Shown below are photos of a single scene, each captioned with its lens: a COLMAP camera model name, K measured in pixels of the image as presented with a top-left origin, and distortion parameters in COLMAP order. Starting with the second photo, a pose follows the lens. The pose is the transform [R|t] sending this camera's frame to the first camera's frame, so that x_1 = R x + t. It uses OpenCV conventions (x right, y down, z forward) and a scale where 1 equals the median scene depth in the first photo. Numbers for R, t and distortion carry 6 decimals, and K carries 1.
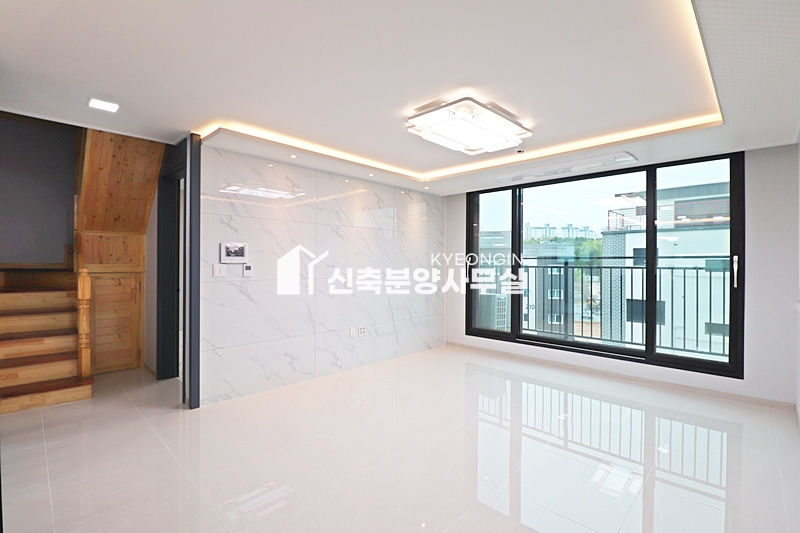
lens RADIAL K [[372.3, 0, 401.8], [0, 372.3, 262.0], [0, 0, 1]] dist [-0.009771, -0.005341]
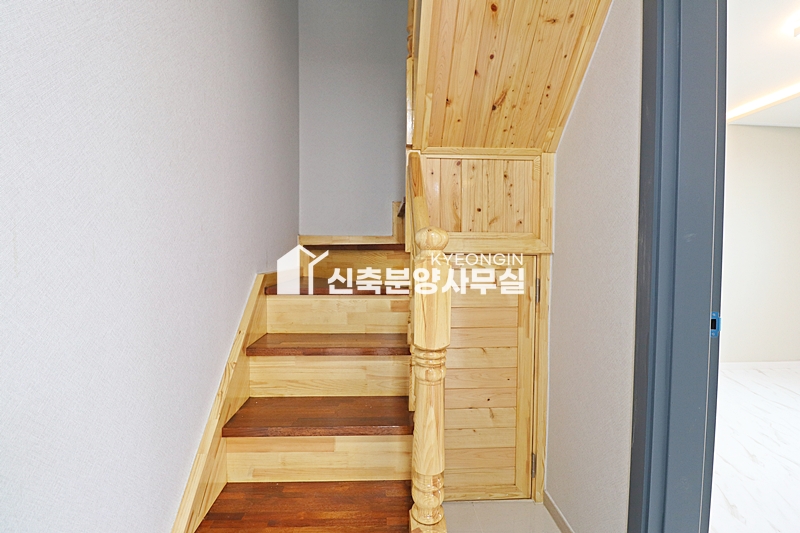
lens RADIAL K [[372.3, 0, 401.1], [0, 372.3, 263.3], [0, 0, 1]] dist [-0.009771, -0.005341]
pose [[0.730170, 0.028957, -0.682652, -0.472537], [-0.004571, 0.999286, 0.037499, 0.019994], [0.683250, -0.024260, 0.729781, 0.536532]]
